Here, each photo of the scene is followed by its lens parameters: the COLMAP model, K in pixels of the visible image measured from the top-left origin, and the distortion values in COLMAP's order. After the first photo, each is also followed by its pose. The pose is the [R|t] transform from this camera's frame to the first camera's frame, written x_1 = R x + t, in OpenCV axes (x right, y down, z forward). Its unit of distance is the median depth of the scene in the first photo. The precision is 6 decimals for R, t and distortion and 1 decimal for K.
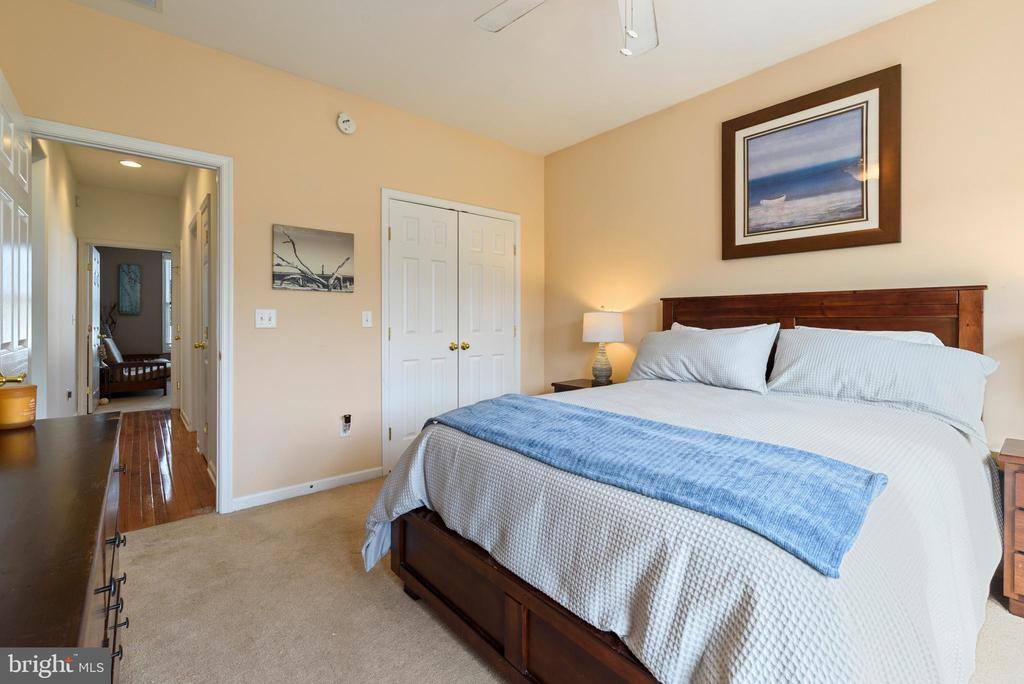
lens RADIAL K [[465.2, 0, 509.8], [0, 465.2, 323.0], [0, 0, 1]] dist [0.019594, 0.000204]
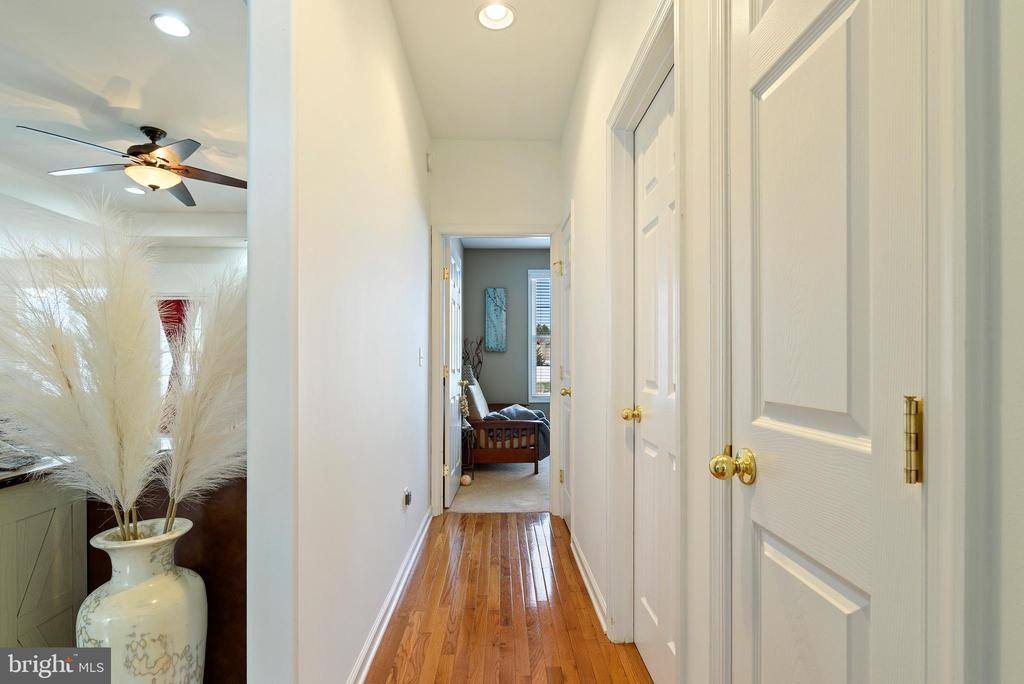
lens RADIAL K [[502.5, 0, 511.3], [0, 502.5, 363.1], [0, 0, 1]] dist [-0.000152, -0.000009]
pose [[0.796121, -0.000497, -0.605137, -0.368705], [0.001878, 0.999997, 0.001649, -0.000719], [0.605135, -0.002450, 0.796119, 0.461708]]
